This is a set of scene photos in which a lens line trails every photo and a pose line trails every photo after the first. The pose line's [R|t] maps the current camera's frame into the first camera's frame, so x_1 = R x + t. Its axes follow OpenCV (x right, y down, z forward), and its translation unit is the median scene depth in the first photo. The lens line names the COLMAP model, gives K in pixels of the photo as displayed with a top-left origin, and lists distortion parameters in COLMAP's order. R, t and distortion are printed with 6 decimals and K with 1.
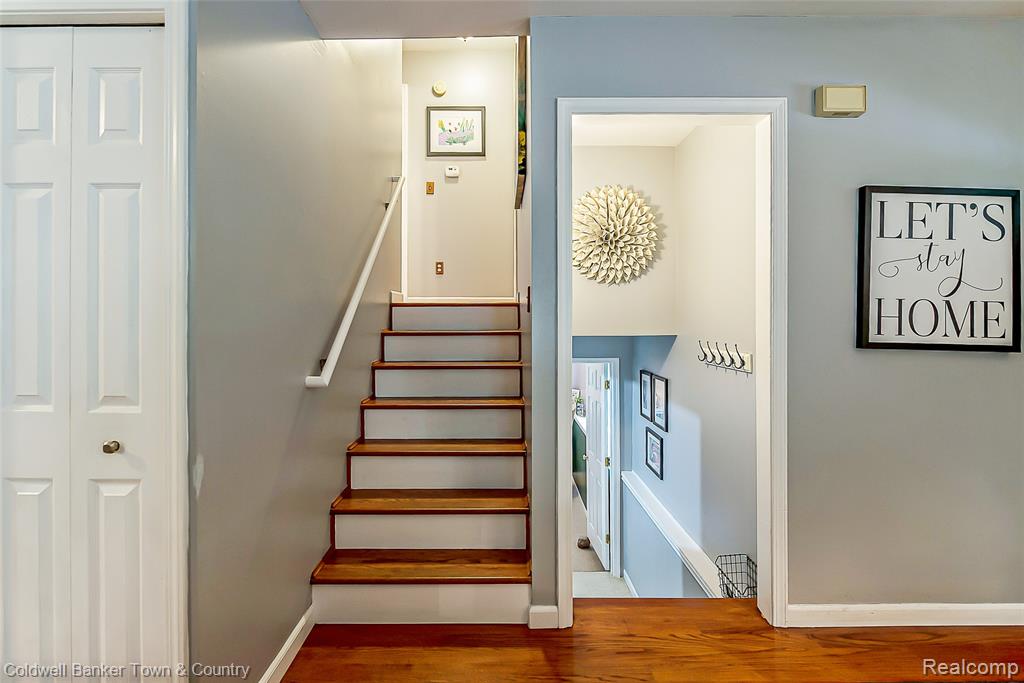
lens RADIAL K [[470.0, 0, 540.0], [0, 470.0, 330.9], [0, 0, 1]] dist [0.000395, -0.001844]
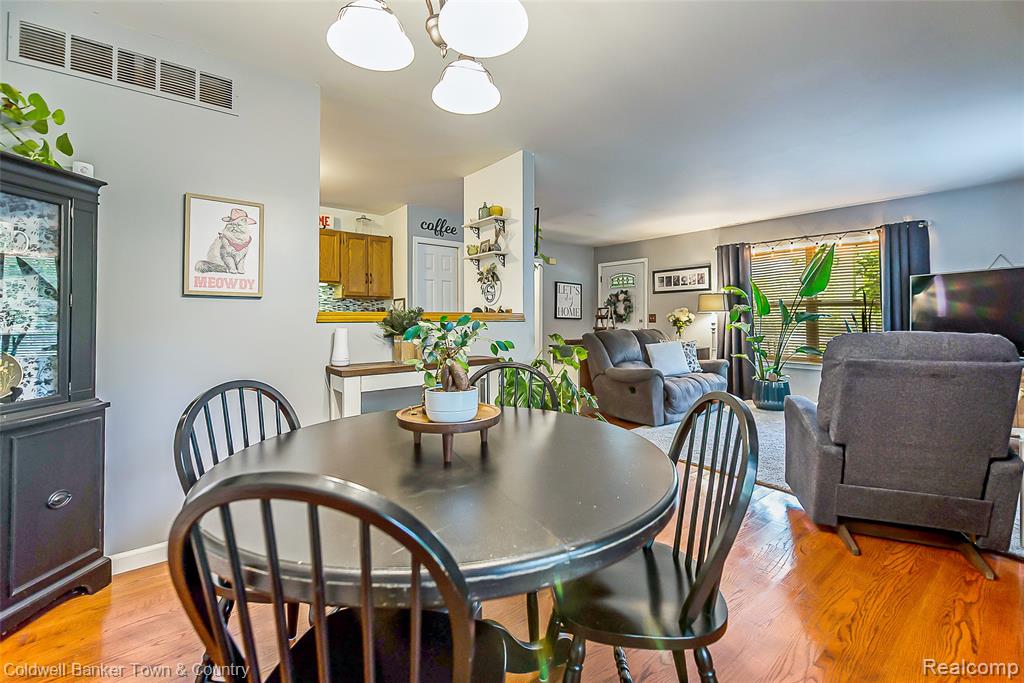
lens RADIAL K [[441.4, 0, 501.7], [0, 441.4, 314.4], [0, 0, 1]] dist [-0.003602, -0.001812]
pose [[0.805106, 0.007022, 0.593089, -2.157522], [0.003756, 0.999849, -0.016938, 0.066373], [-0.593119, 0.015865, 0.804959, -1.998176]]
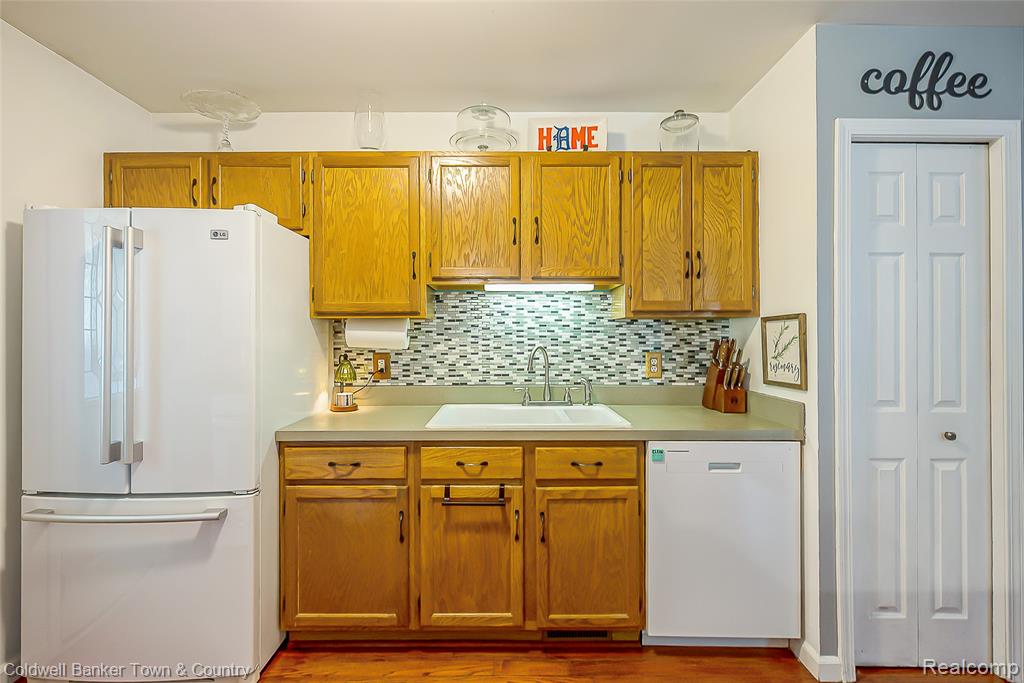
lens RADIAL K [[470.0, 0, 522.0], [0, 470.0, 337.7], [0, 0, 1]] dist [0.000395, -0.001844]
pose [[0.999852, -0.002550, 0.017031, -1.585085], [0.002557, 0.999997, -0.000369, -0.040816], [-0.017030, 0.000412, 0.999855, -0.297222]]
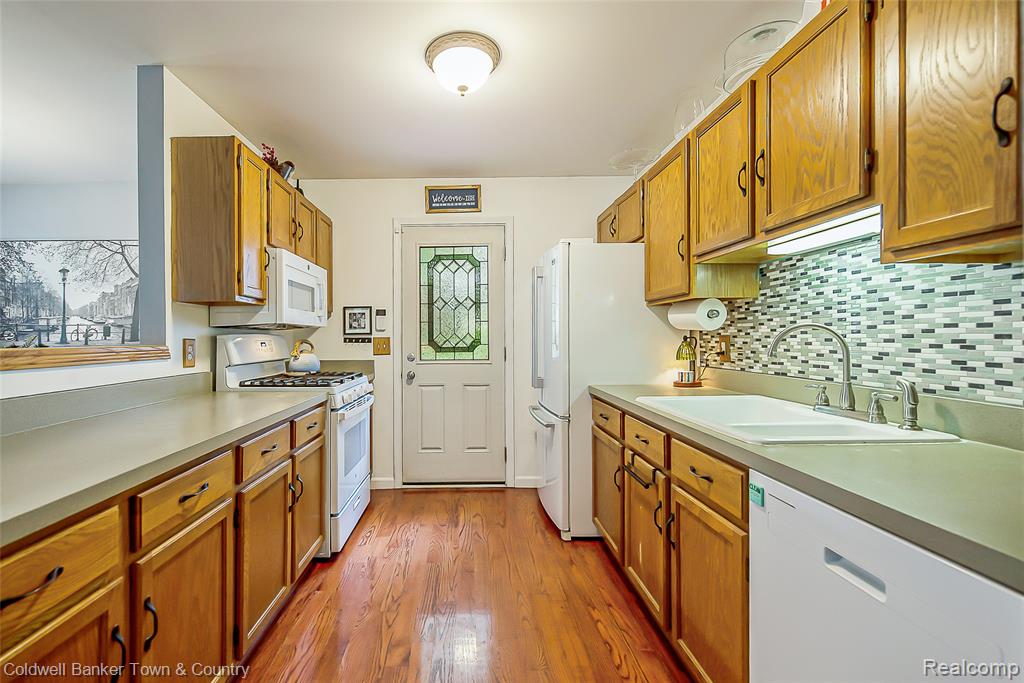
lens RADIAL K [[441.4, 0, 450.9], [0, 441.4, 341.5], [0, 0, 1]] dist [-0.003602, -0.001812]
pose [[-0.010684, 0.010120, -0.999892, -0.666584], [0.005435, 0.999935, 0.010062, 0.003298], [0.999928, -0.005327, -0.010738, 0.331685]]
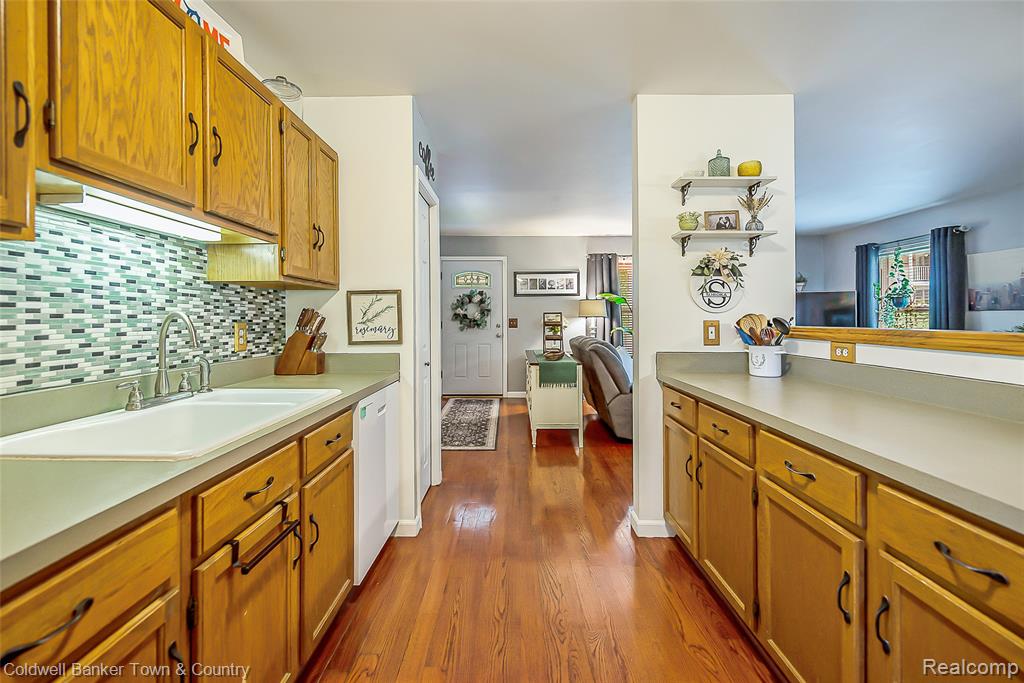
lens RADIAL K [[441.4, 0, 491.5], [0, 441.4, 314.9], [0, 0, 1]] dist [-0.003602, -0.001812]
pose [[0.022674, 0.006859, 0.999719, -2.318810], [0.007665, 0.999946, -0.007034, -0.002869], [-0.999714, 0.007823, 0.022620, 0.408994]]
